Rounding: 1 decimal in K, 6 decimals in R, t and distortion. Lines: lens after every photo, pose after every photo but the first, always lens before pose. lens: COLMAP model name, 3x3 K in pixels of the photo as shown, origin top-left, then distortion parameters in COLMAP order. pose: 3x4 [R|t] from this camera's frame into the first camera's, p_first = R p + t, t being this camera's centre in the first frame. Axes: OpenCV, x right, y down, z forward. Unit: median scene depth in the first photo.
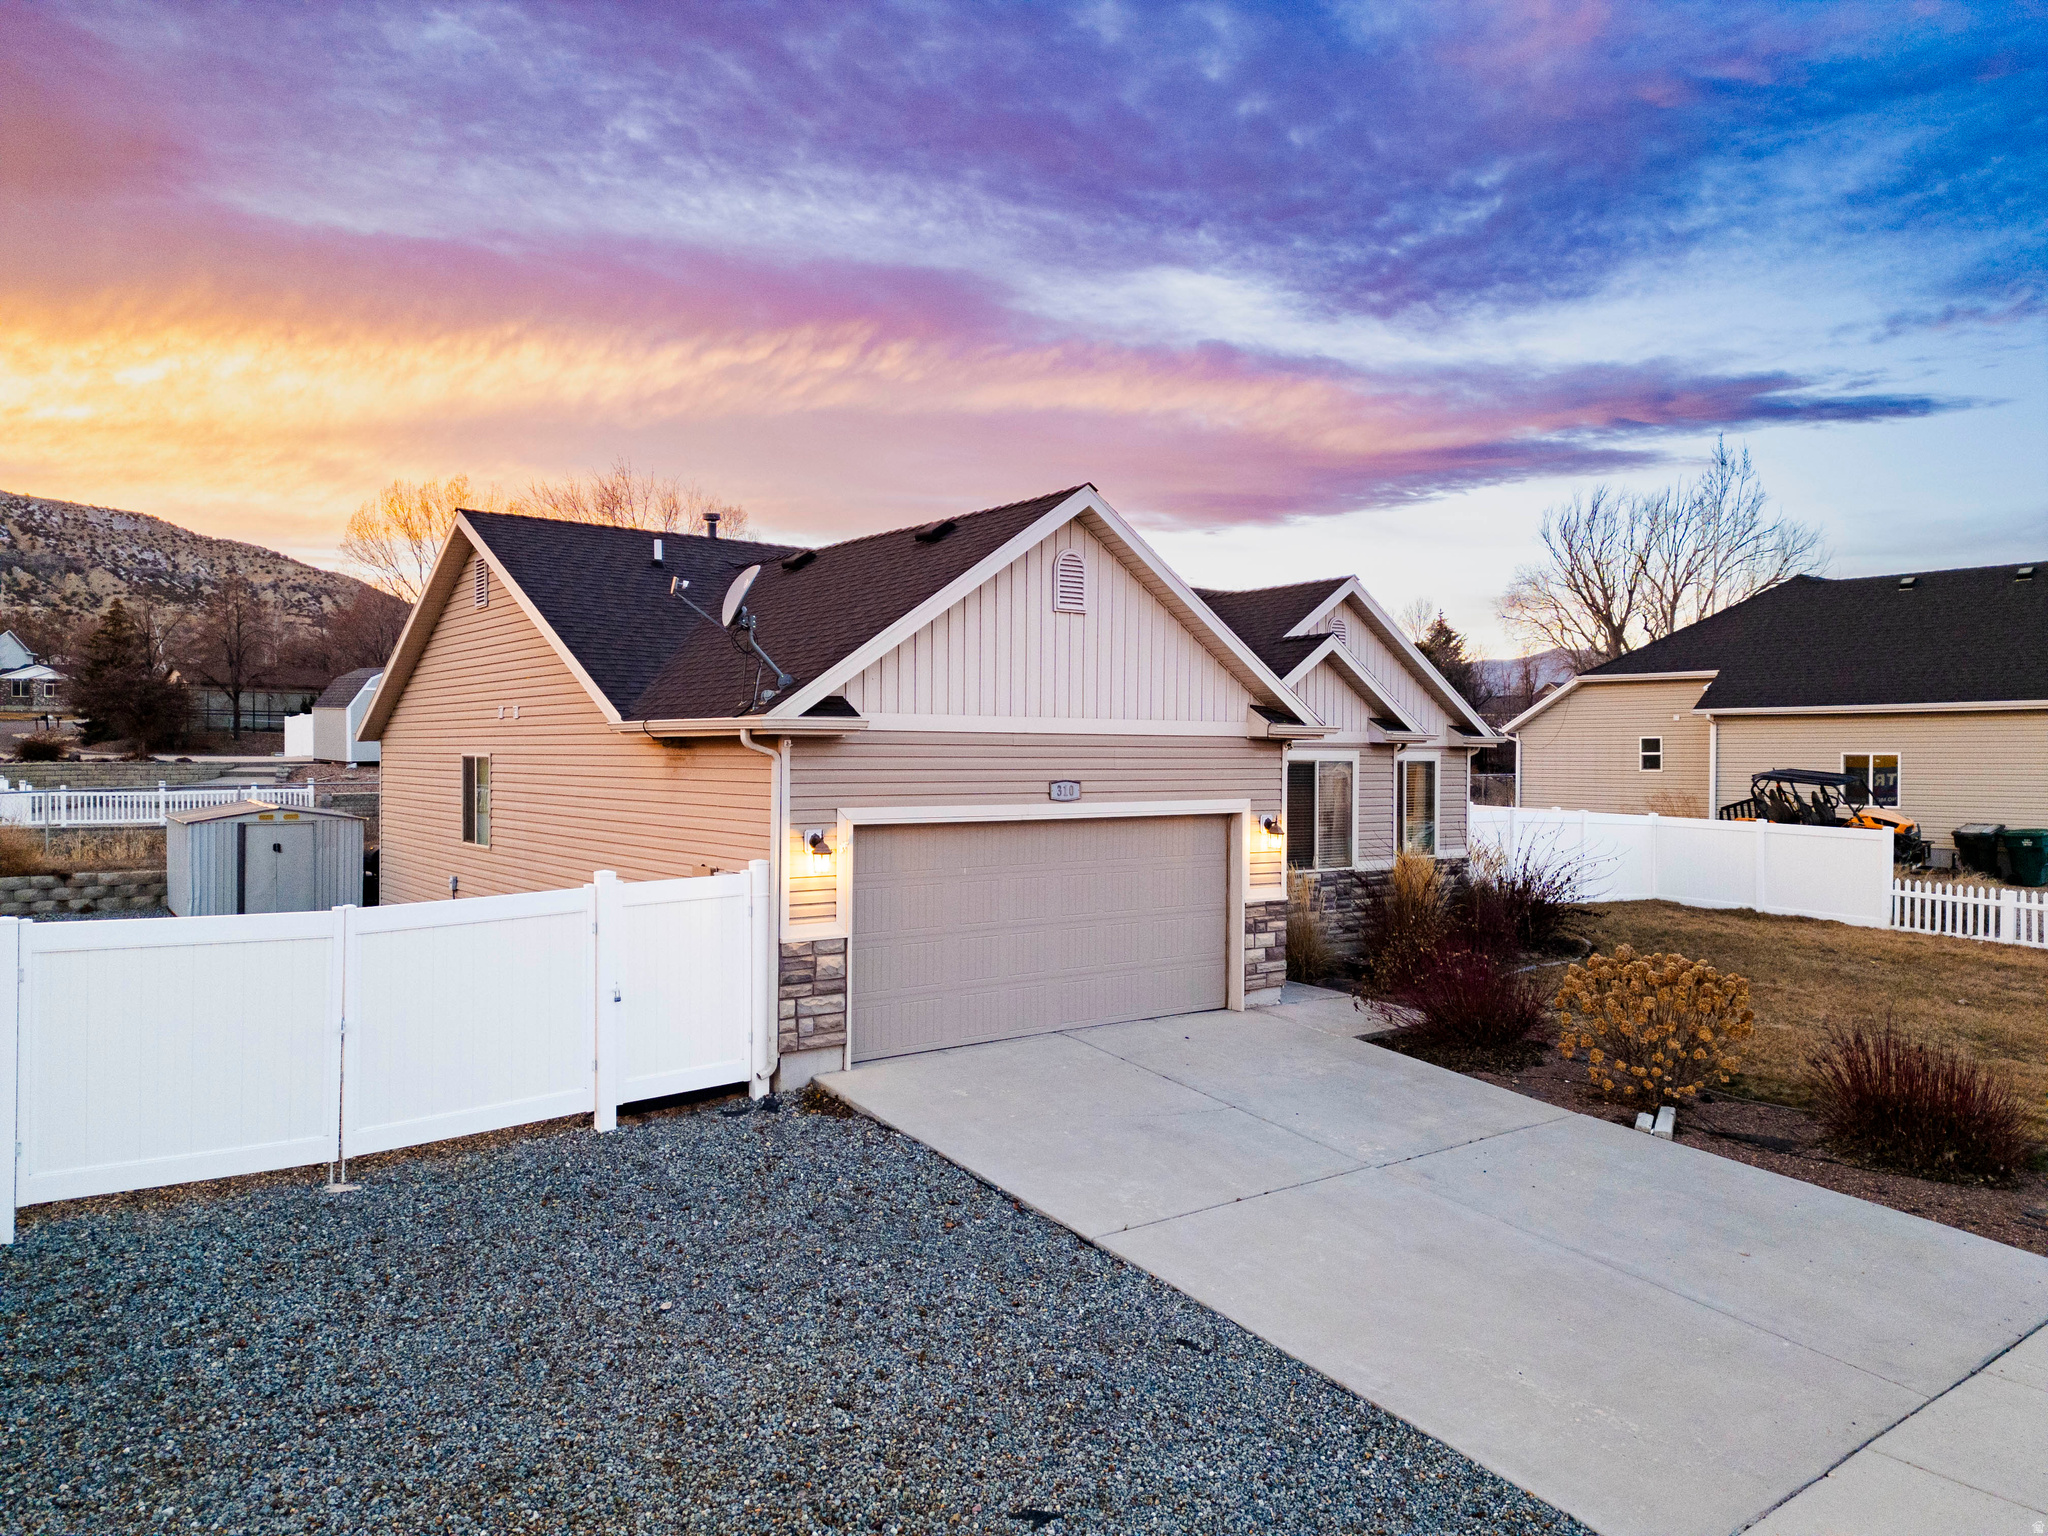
lens RADIAL K [[1422.6, 0, 1026.1], [0, 1422.6, 762.7], [0, 0, 1]] dist [0.078529, -0.070699]
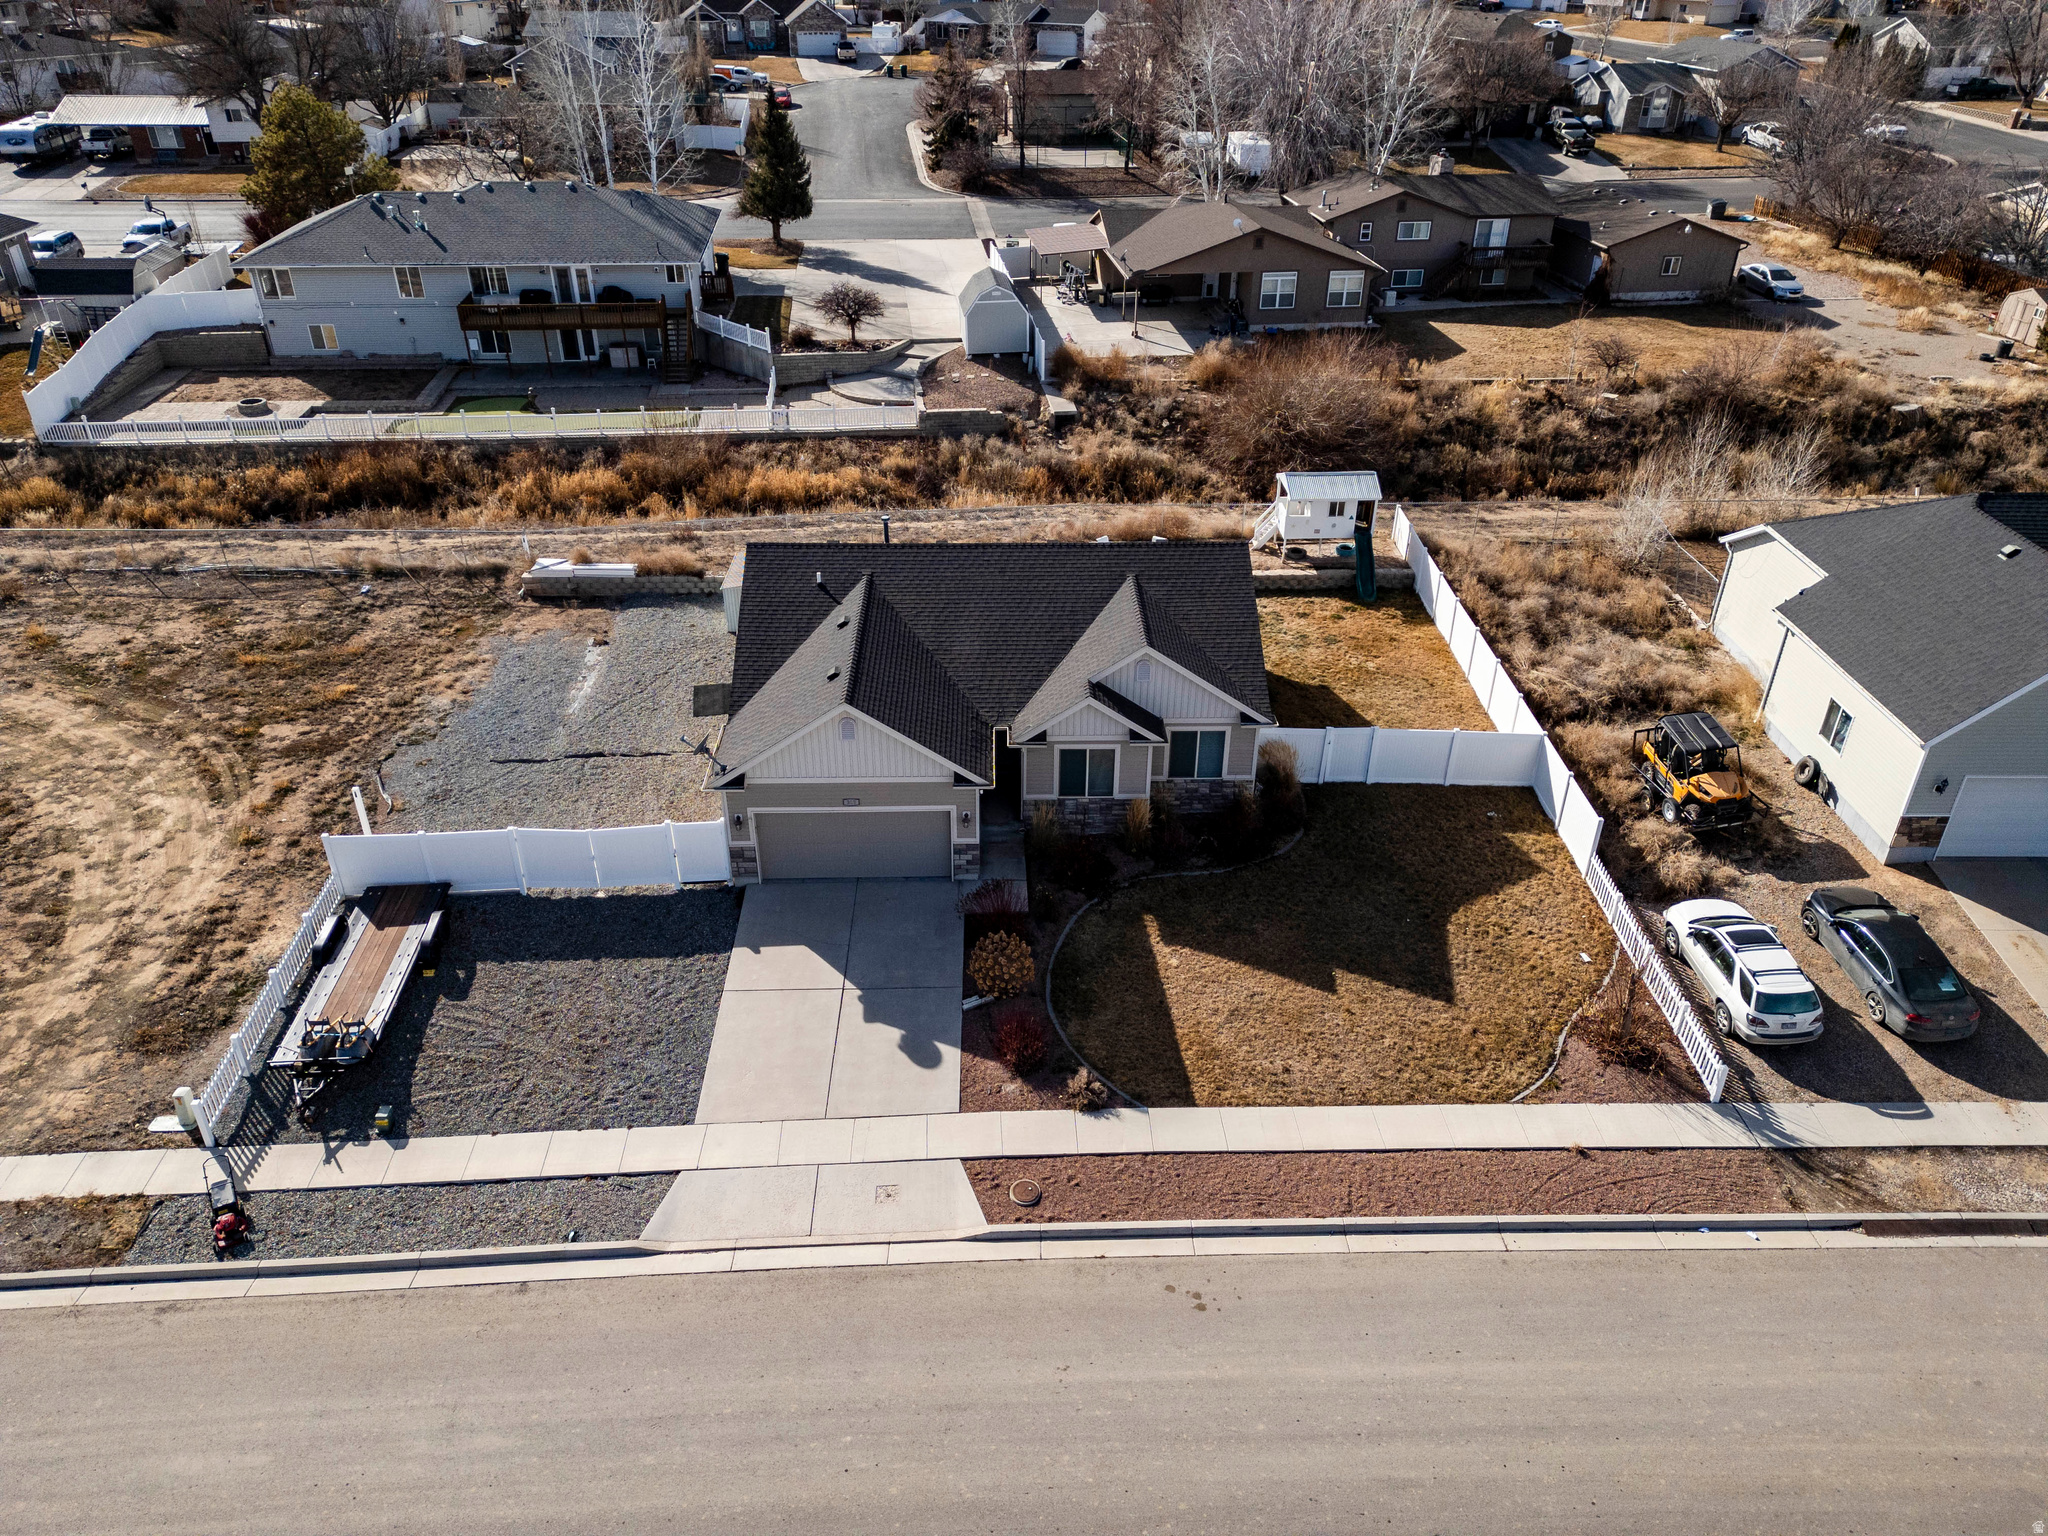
lens RADIAL K [[1422.6, 0, 1027.1], [0, 1422.6, 774.9], [0, 0, 1]] dist [0.078529, -0.070699]
pose [[0.812600, 0.299280, -0.500113, 1.365547], [-0.004540, 0.861312, 0.508056, -1.165755], [0.582804, -0.410575, 0.701261, -0.502413]]
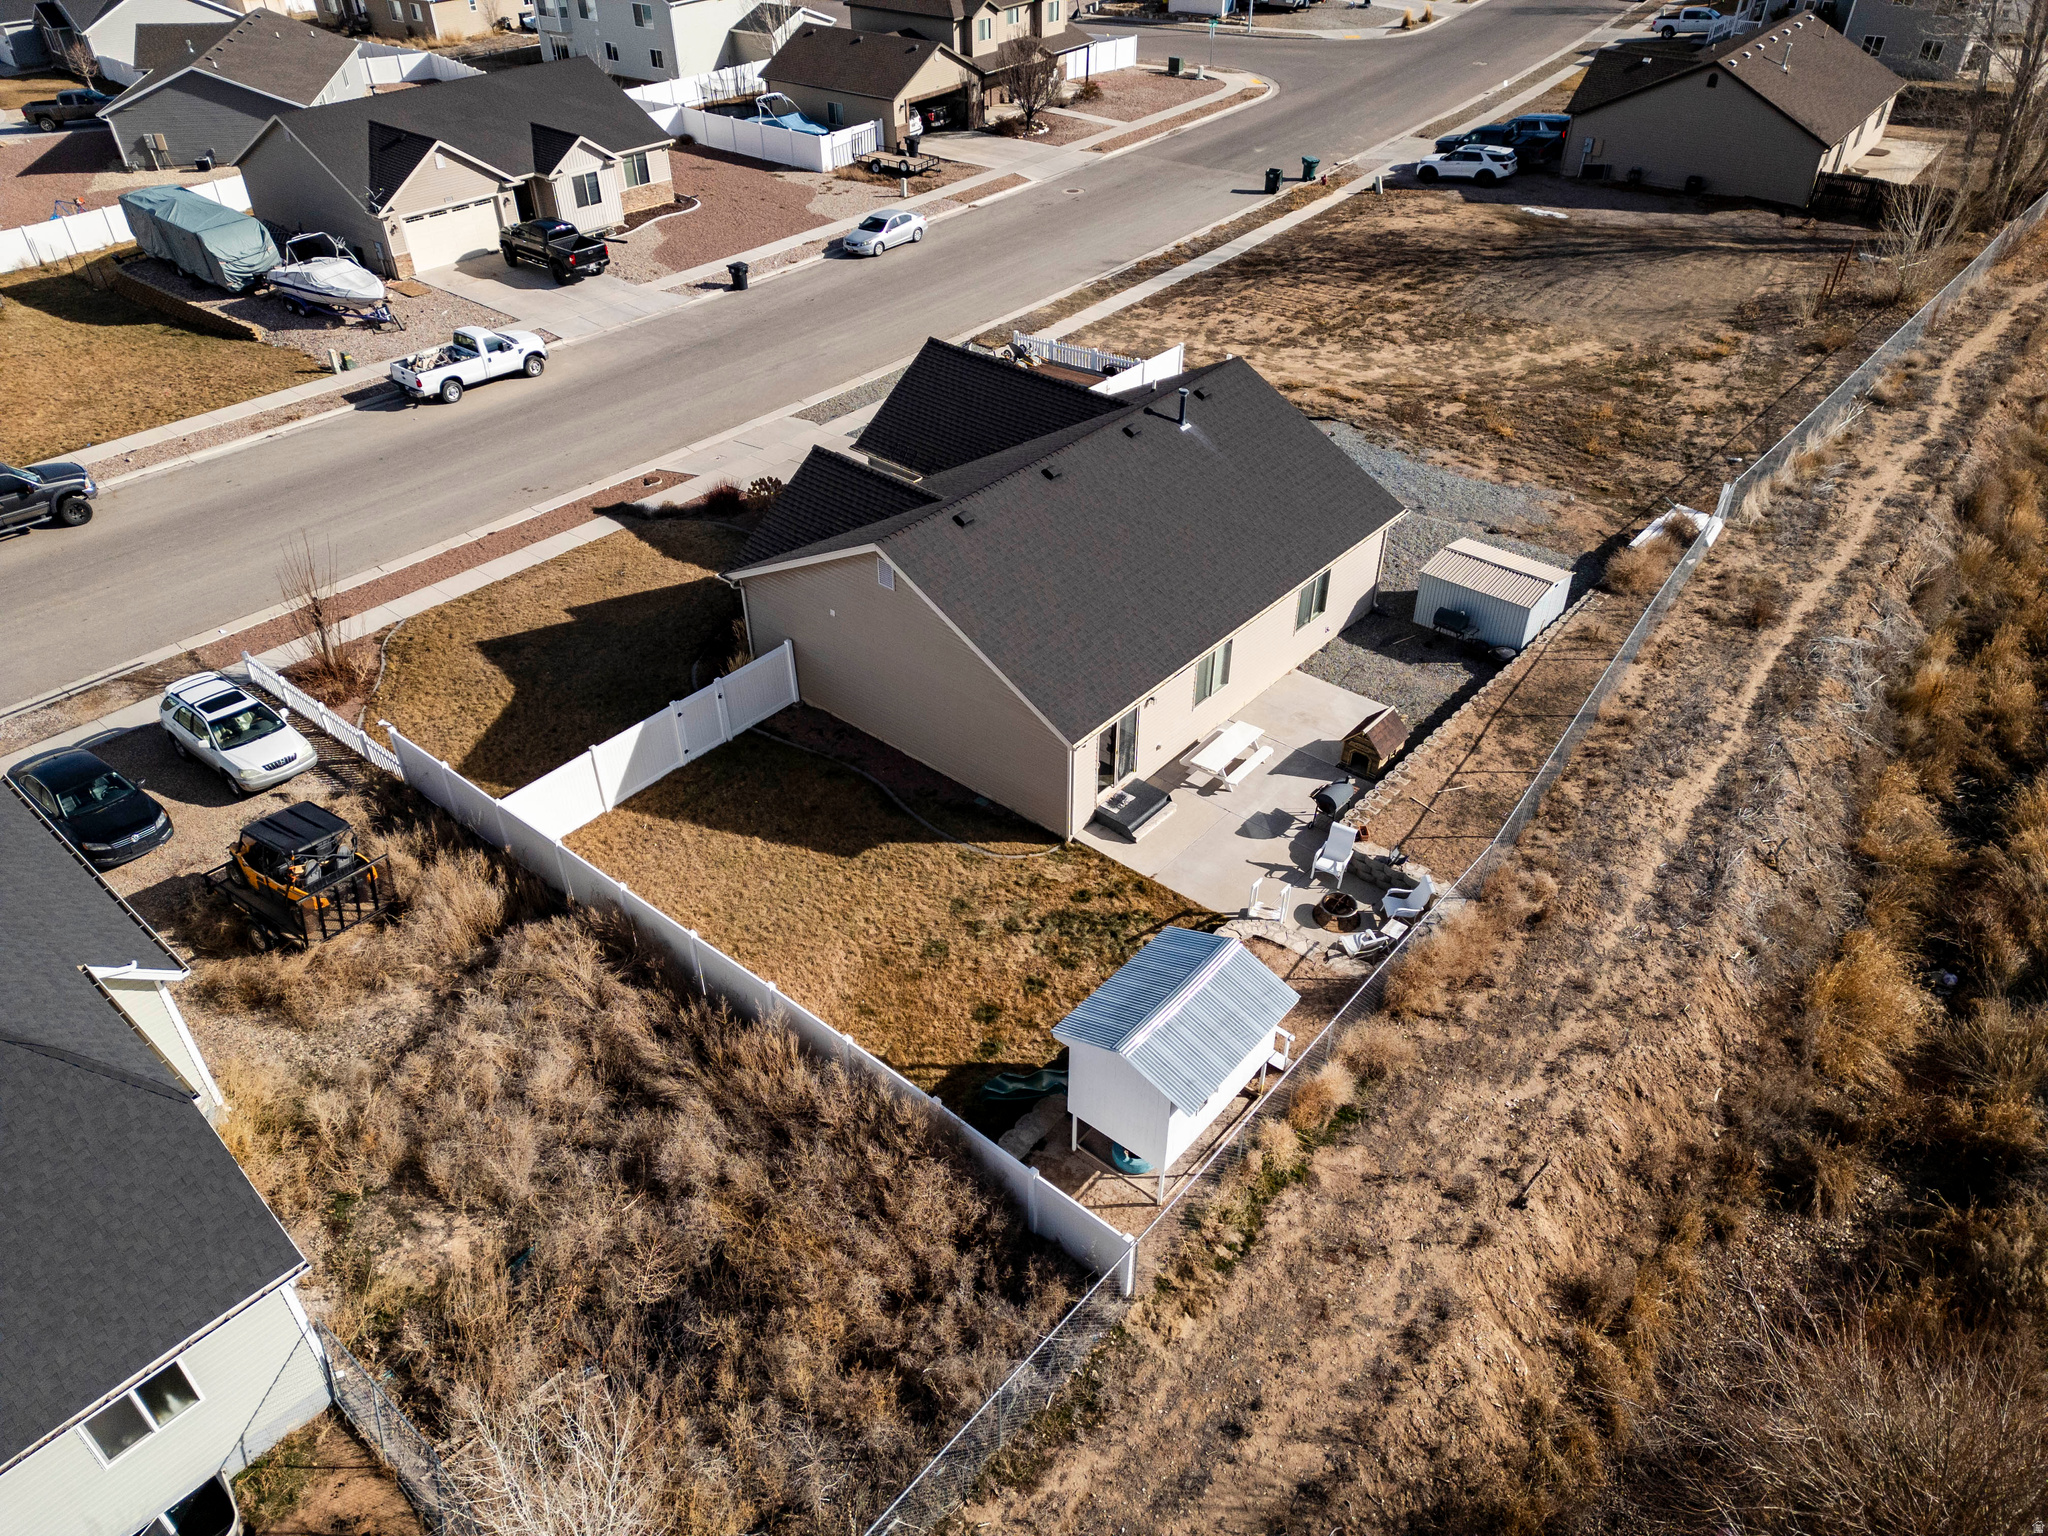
lens RADIAL K [[1422.6, 0, 1020.4], [0, 1422.6, 761.0], [0, 0, 1]] dist [0.078529, -0.070699]
pose [[-0.977243, 0.123221, -0.172661, 0.443951], [-0.004892, 0.800666, 0.599091, -1.161902], [0.212065, 0.586302, -0.781843, 3.526434]]
